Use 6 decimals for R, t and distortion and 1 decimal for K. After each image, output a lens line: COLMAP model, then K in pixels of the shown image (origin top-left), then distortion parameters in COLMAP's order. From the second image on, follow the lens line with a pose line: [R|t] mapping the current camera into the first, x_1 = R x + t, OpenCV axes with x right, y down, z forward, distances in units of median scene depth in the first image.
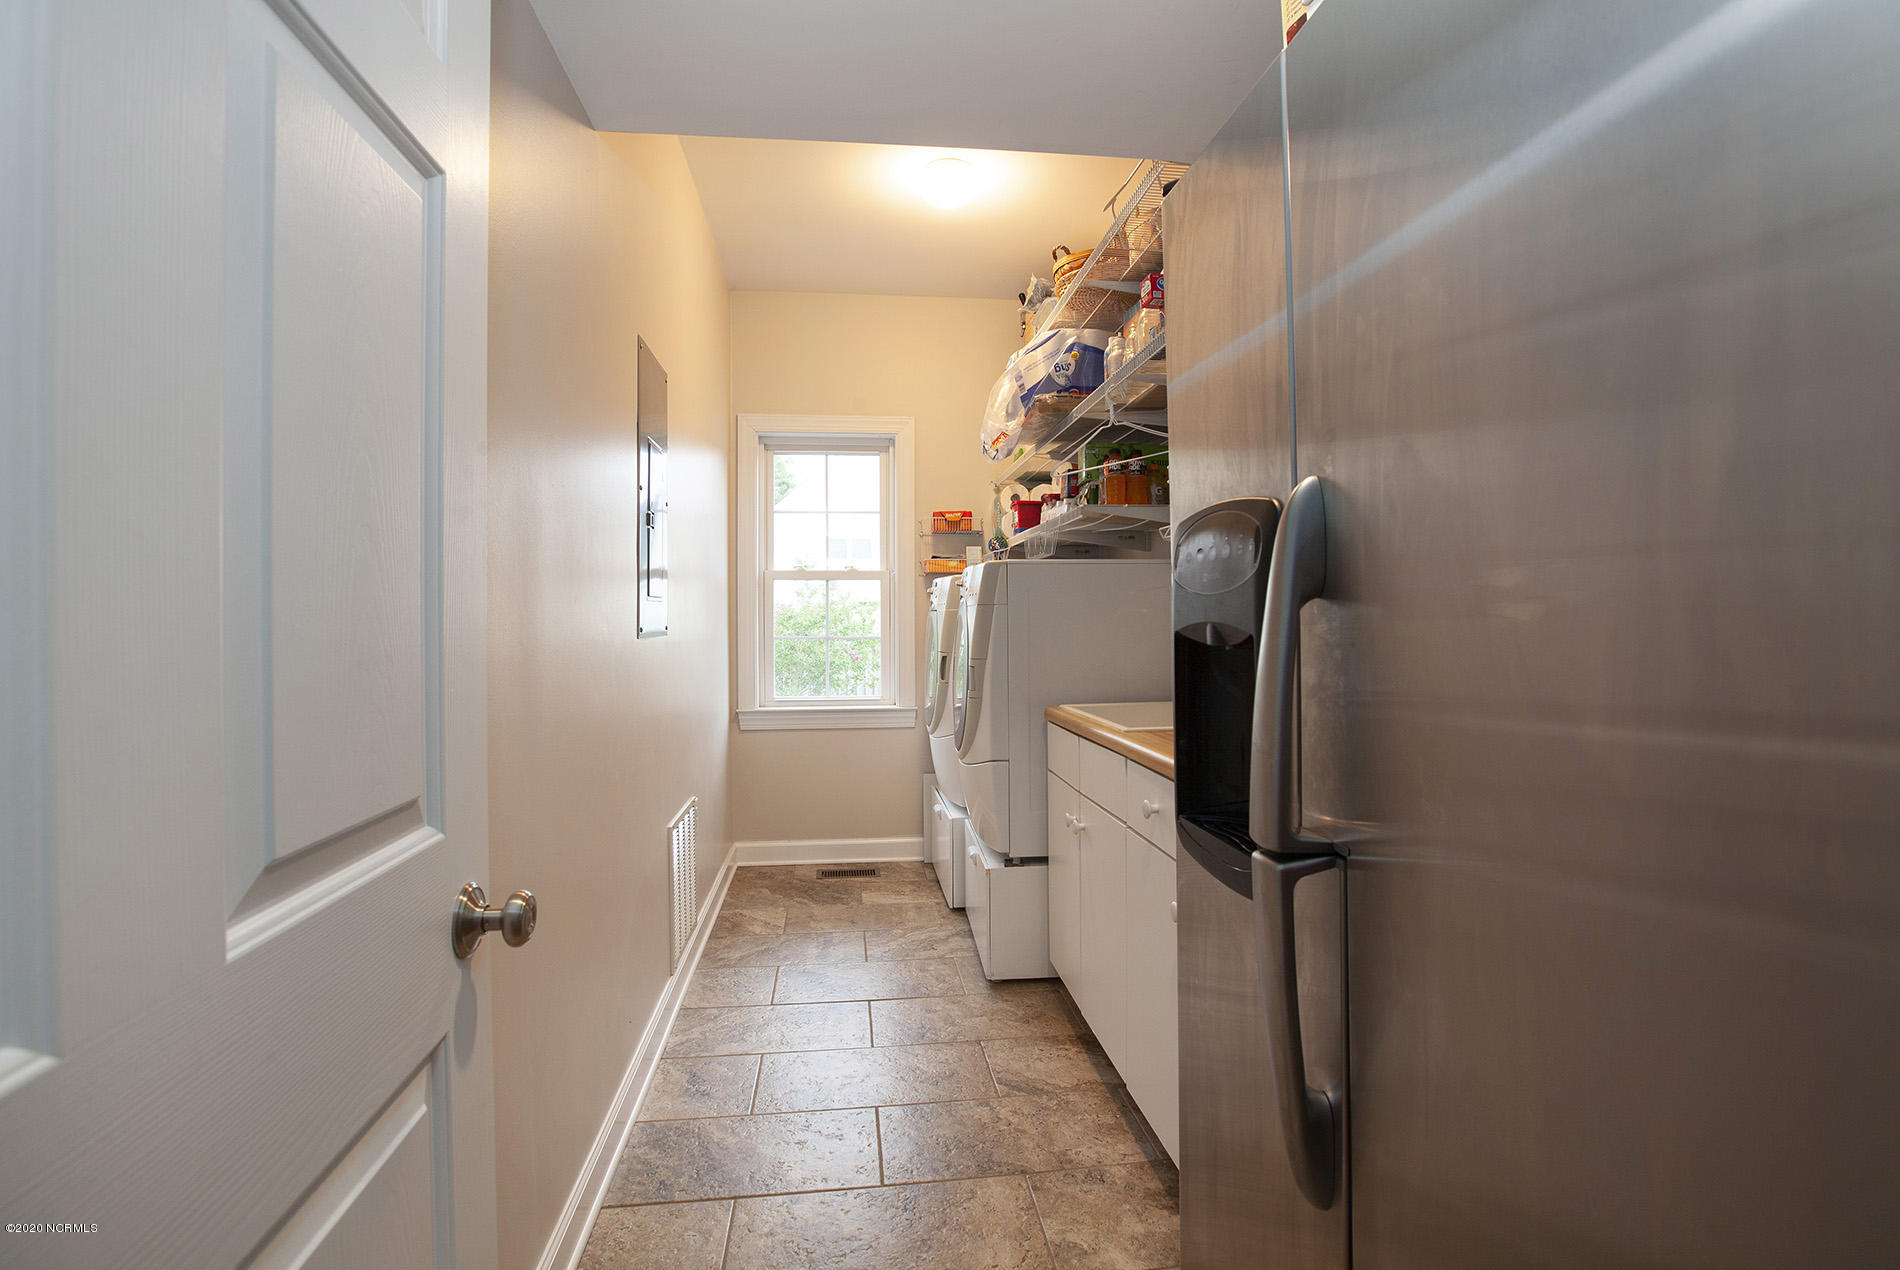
lens RADIAL K [[873.9, 0, 947.1], [0, 873.9, 628.5], [0, 0, 1]] dist [-0.042418, 0.014619]
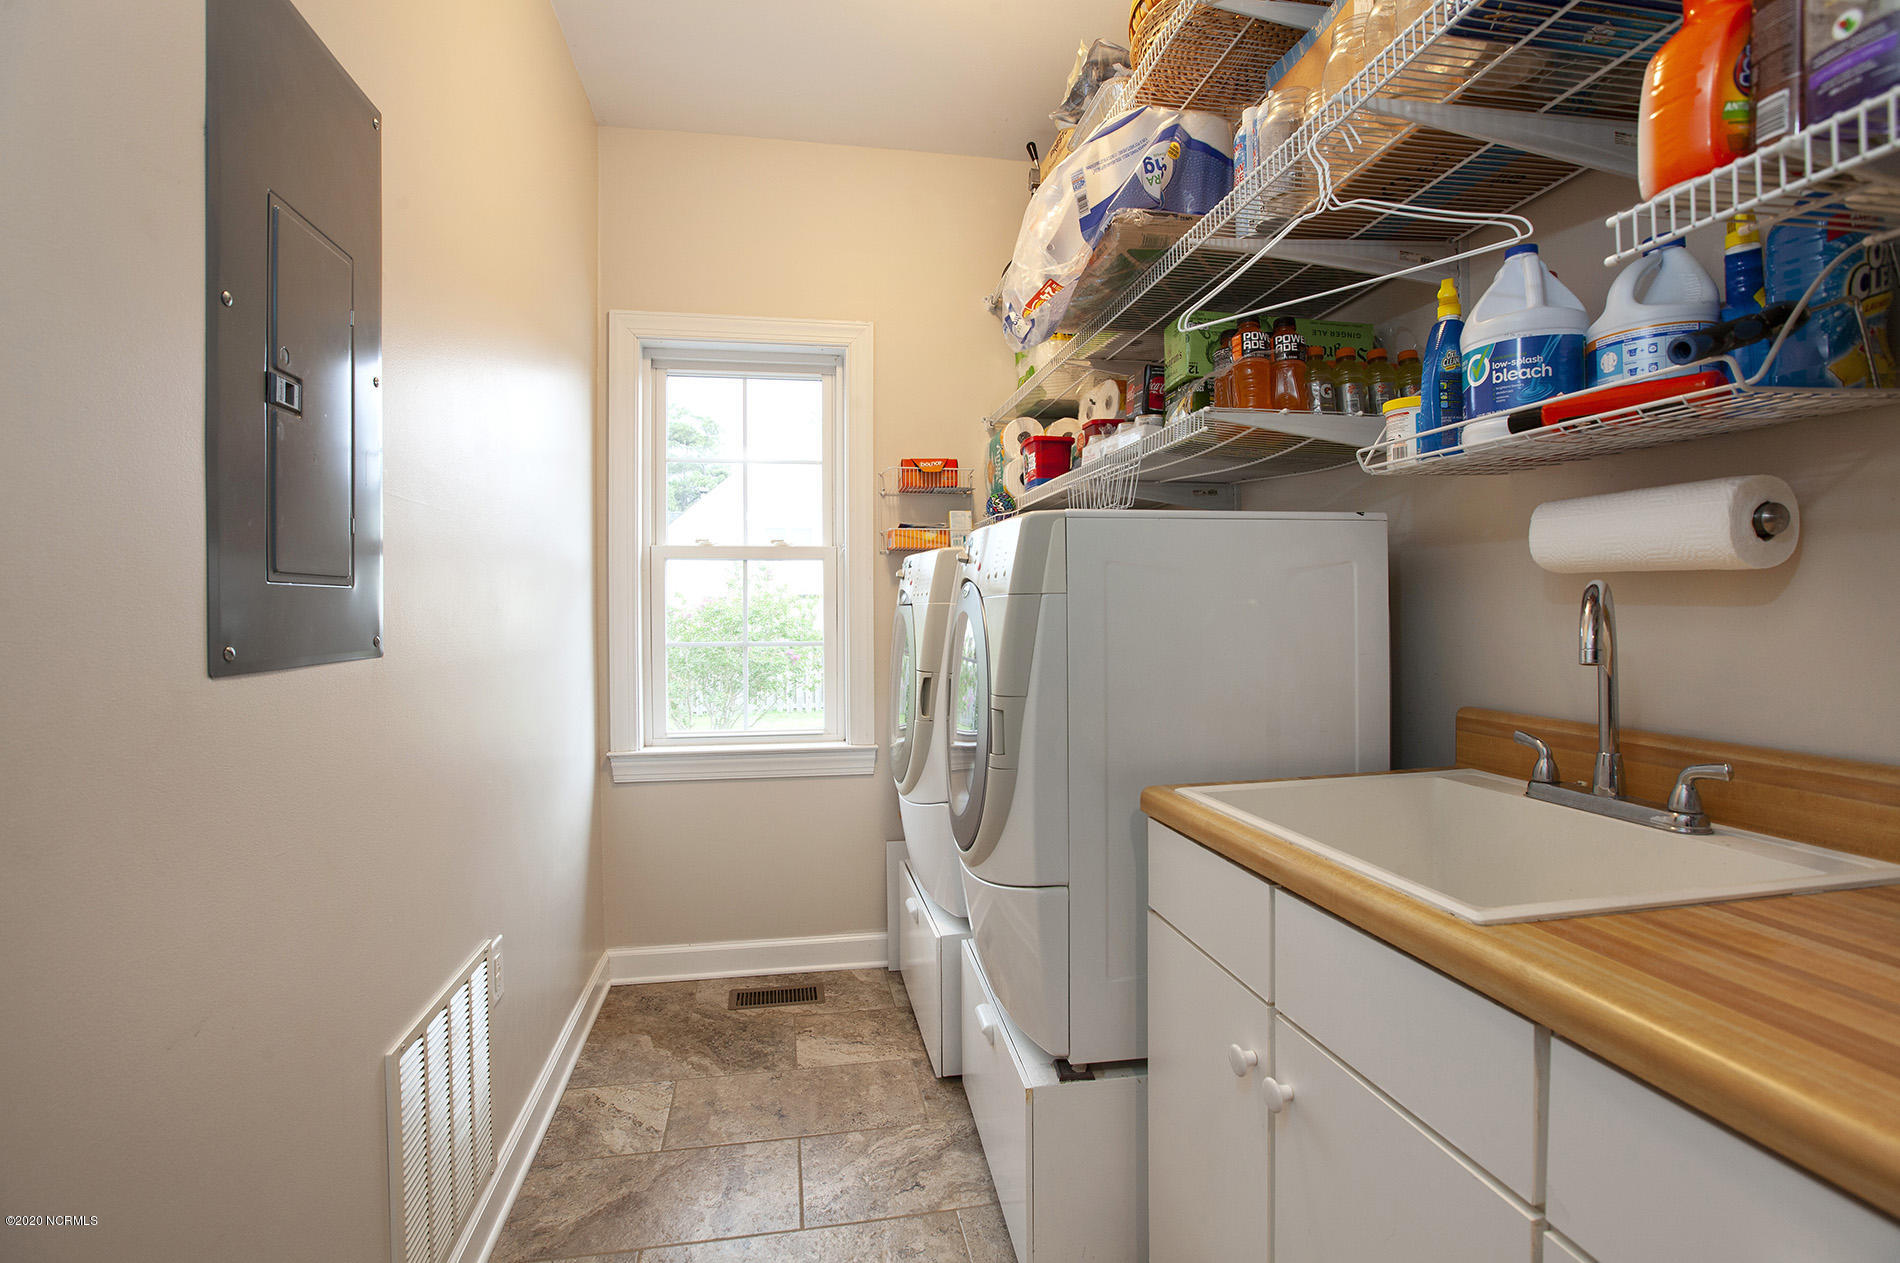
lens RADIAL K [[873.9, 0, 950.0], [0, 873.9, 618.0], [0, 0, 1]] dist [-0.042418, 0.014619]
pose [[0.997558, -0.002238, 0.069804, -0.029192], [0.002512, 0.999990, -0.003827, -0.008343], [-0.069794, 0.003993, 0.997553, 0.360402]]
